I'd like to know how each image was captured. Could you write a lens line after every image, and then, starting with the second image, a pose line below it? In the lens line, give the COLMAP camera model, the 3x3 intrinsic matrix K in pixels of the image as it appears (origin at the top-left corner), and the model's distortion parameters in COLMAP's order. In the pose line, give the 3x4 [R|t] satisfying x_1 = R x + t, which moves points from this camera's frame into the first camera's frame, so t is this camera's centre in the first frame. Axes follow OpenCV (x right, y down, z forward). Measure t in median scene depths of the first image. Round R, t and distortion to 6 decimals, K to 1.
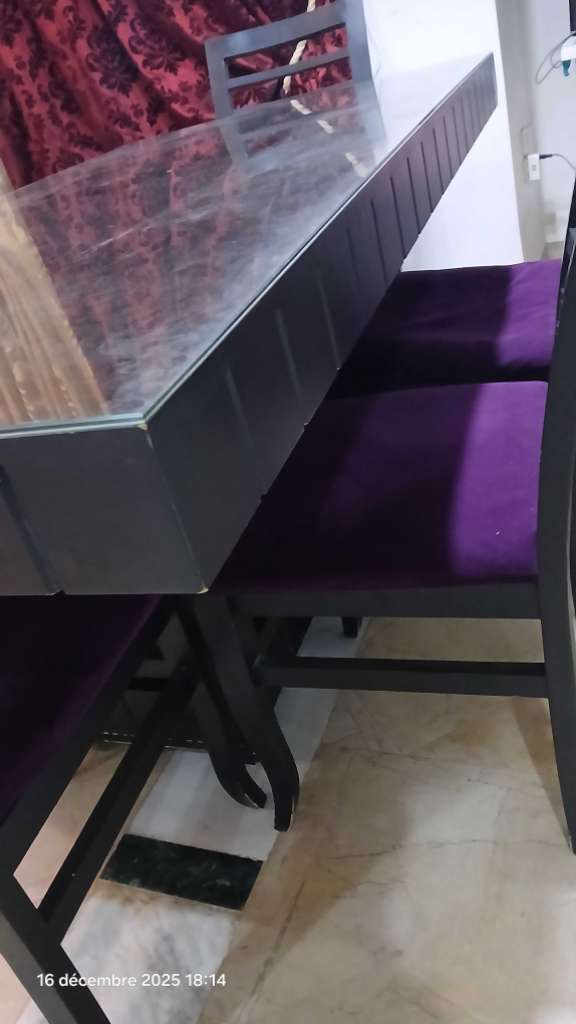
lens RADIAL K [[817.2, 0, 288.0], [0, 817.2, 512.0], [0, 0, 1]] dist [0.052337, -0.155265]
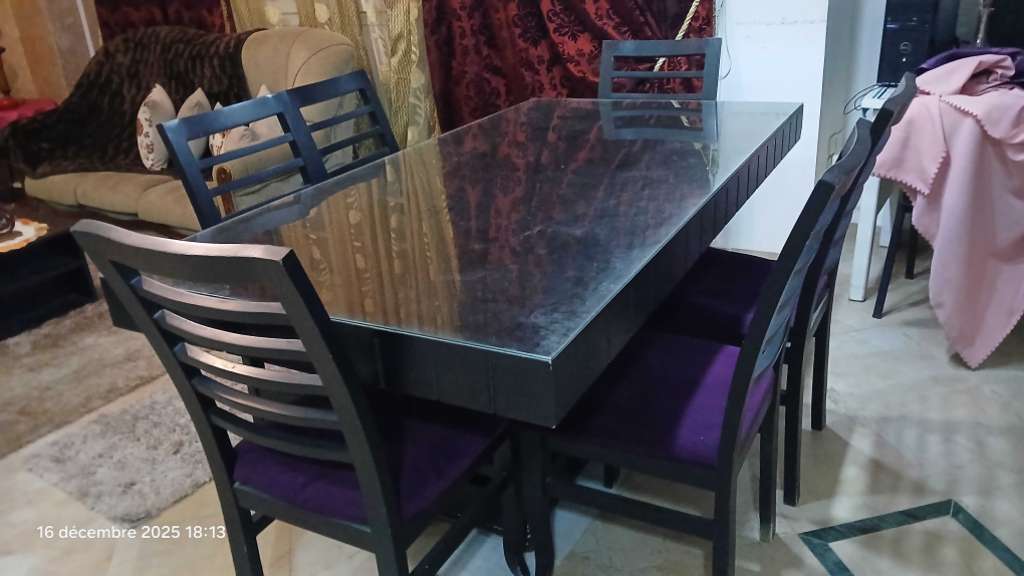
lens RADIAL K [[817.2, 0, 512.0], [0, 817.2, 288.0], [0, 0, 1]] dist [0.052337, -0.155265]
pose [[0.967649, 0.232249, -0.098568, -0.014383], [-0.240833, 0.966706, -0.086484, -0.012728], [0.075200, 0.107425, 0.991365, -0.278394]]
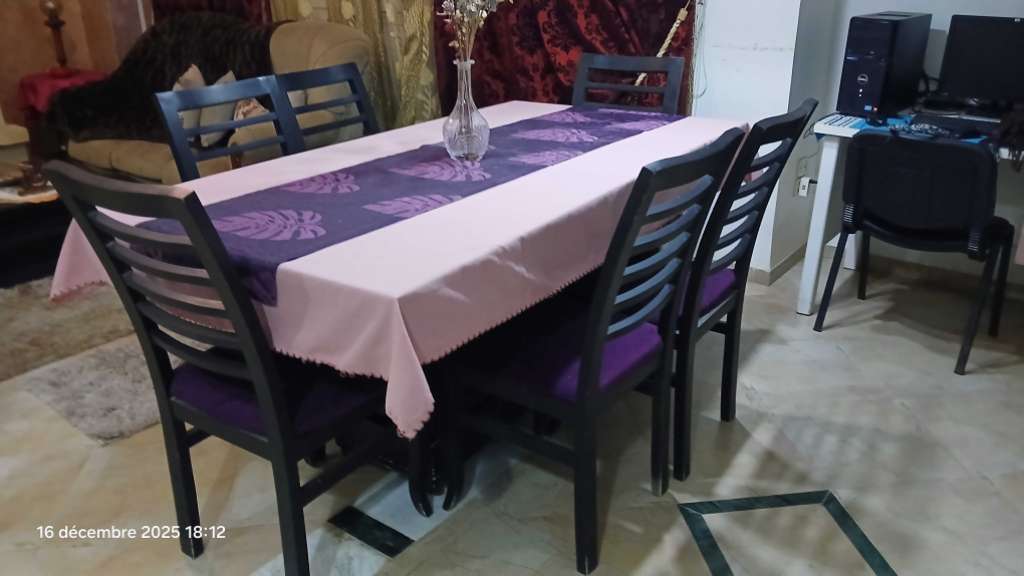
lens RADIAL K [[817.2, 0, 512.0], [0, 817.2, 288.0], [0, 0, 1]] dist [0.052337, -0.155265]
pose [[0.935773, 0.315633, -0.157176, 0.125253], [-0.330478, 0.940513, -0.078864, -0.008488], [0.122934, 0.125742, 0.984417, -0.362746]]
